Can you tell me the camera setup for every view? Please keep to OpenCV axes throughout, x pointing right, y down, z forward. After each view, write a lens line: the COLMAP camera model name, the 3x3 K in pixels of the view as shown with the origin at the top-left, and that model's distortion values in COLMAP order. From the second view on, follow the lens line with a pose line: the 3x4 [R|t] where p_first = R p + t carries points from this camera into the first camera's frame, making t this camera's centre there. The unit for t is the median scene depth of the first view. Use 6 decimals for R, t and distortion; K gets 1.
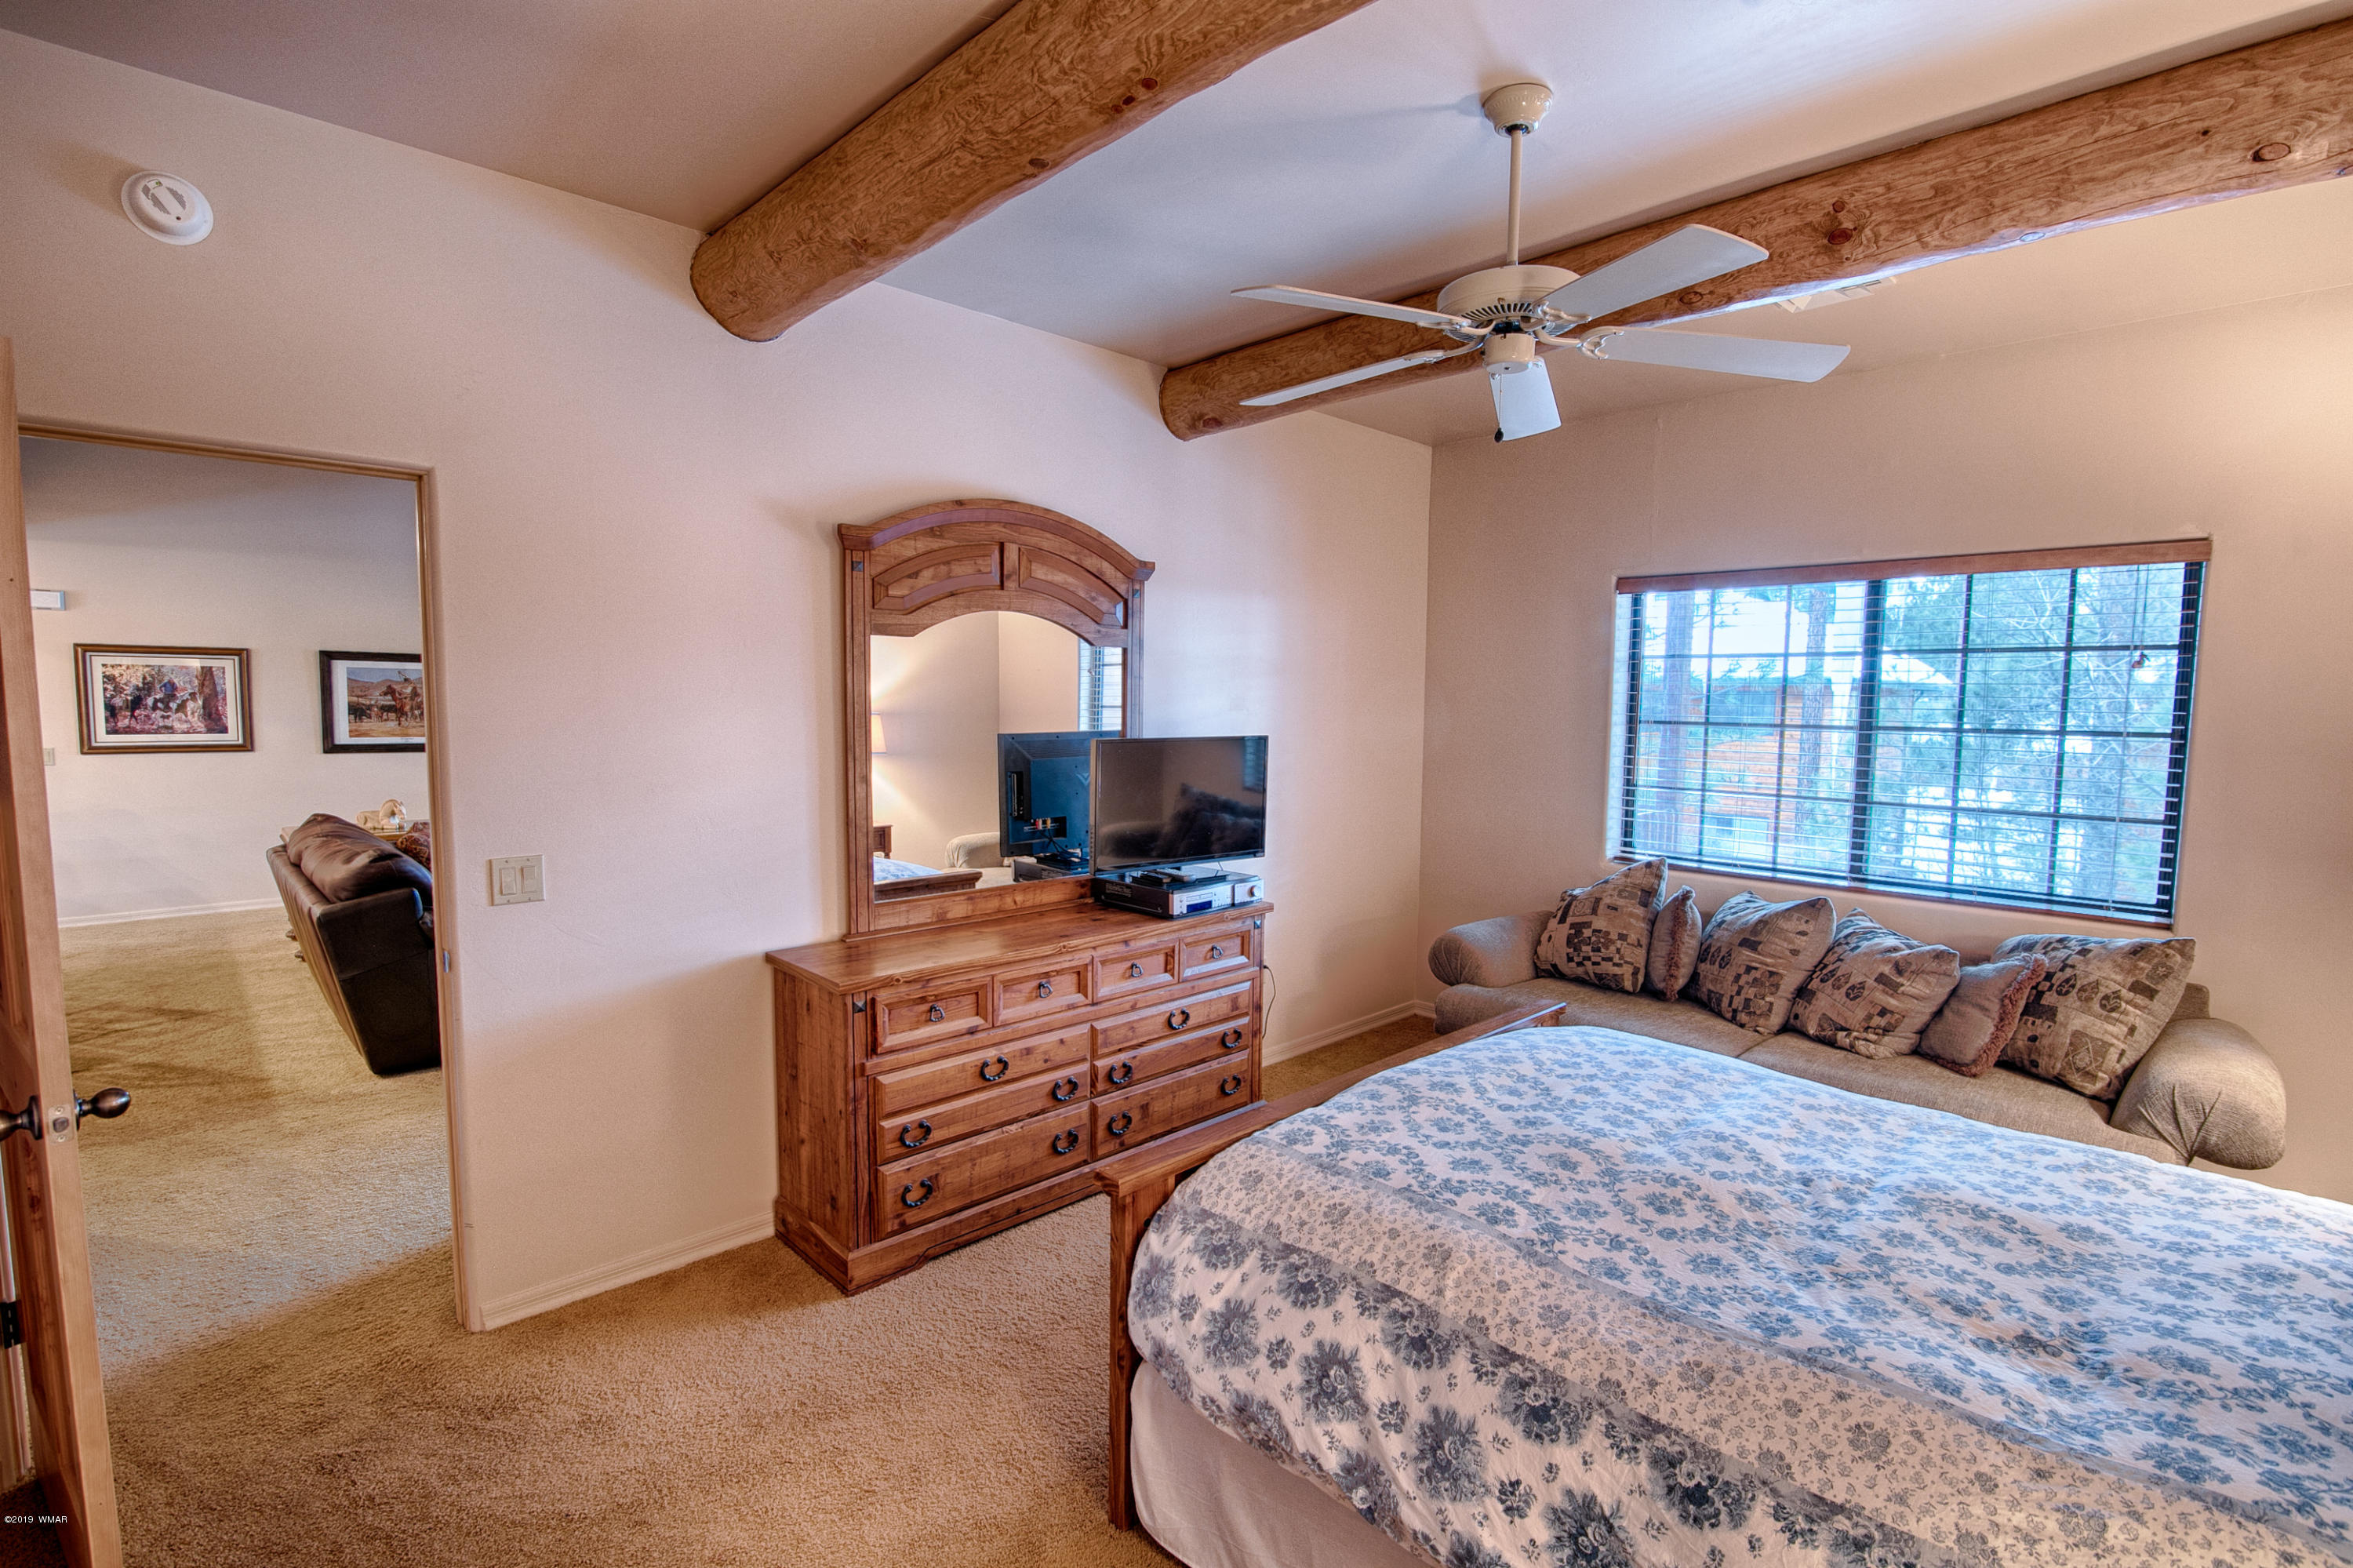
lens RADIAL K [[1070.9, 0, 1169.9], [0, 1070.9, 794.5], [0, 0, 1]] dist [-0.018592, 0.000163]
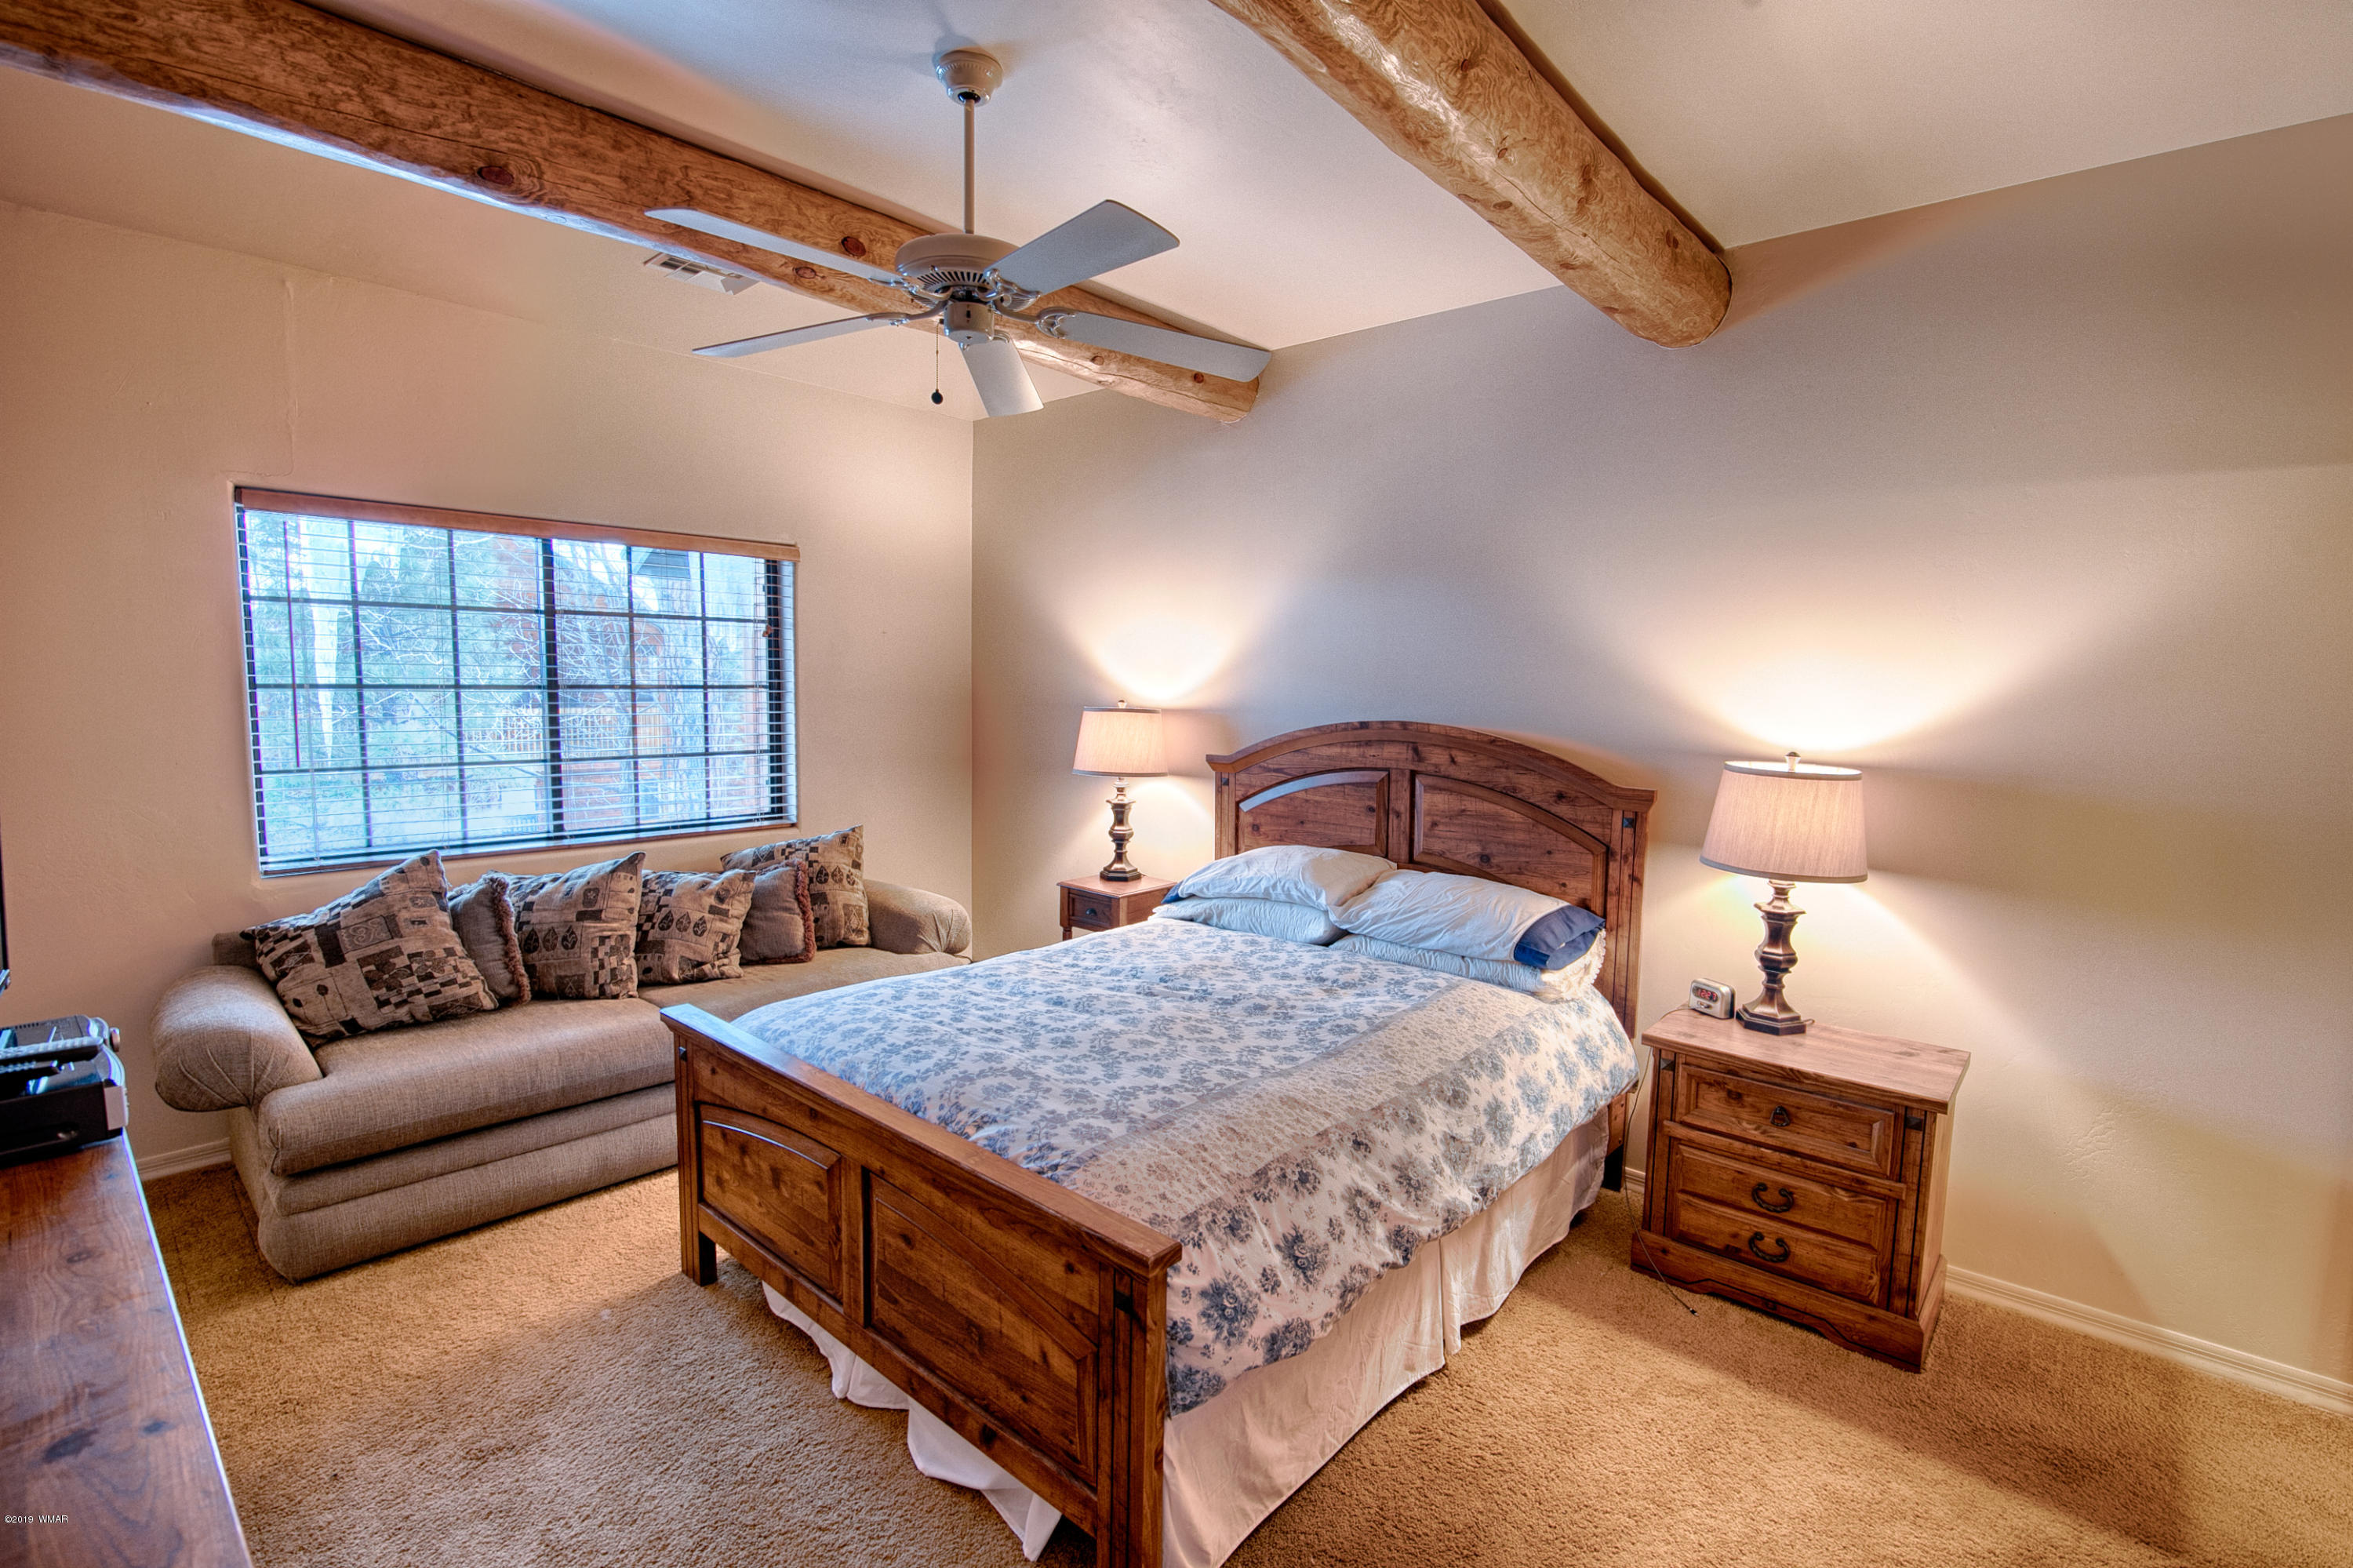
lens RADIAL K [[1070.9, 0, 1182.2], [0, 1070.9, 793.4], [0, 0, 1]] dist [-0.018592, 0.000163]
pose [[-0.079610, -0.121248, 0.989425, -0.564542], [0.072610, 0.989233, 0.127067, -0.066958], [-0.994178, 0.081958, -0.069949, 0.685228]]
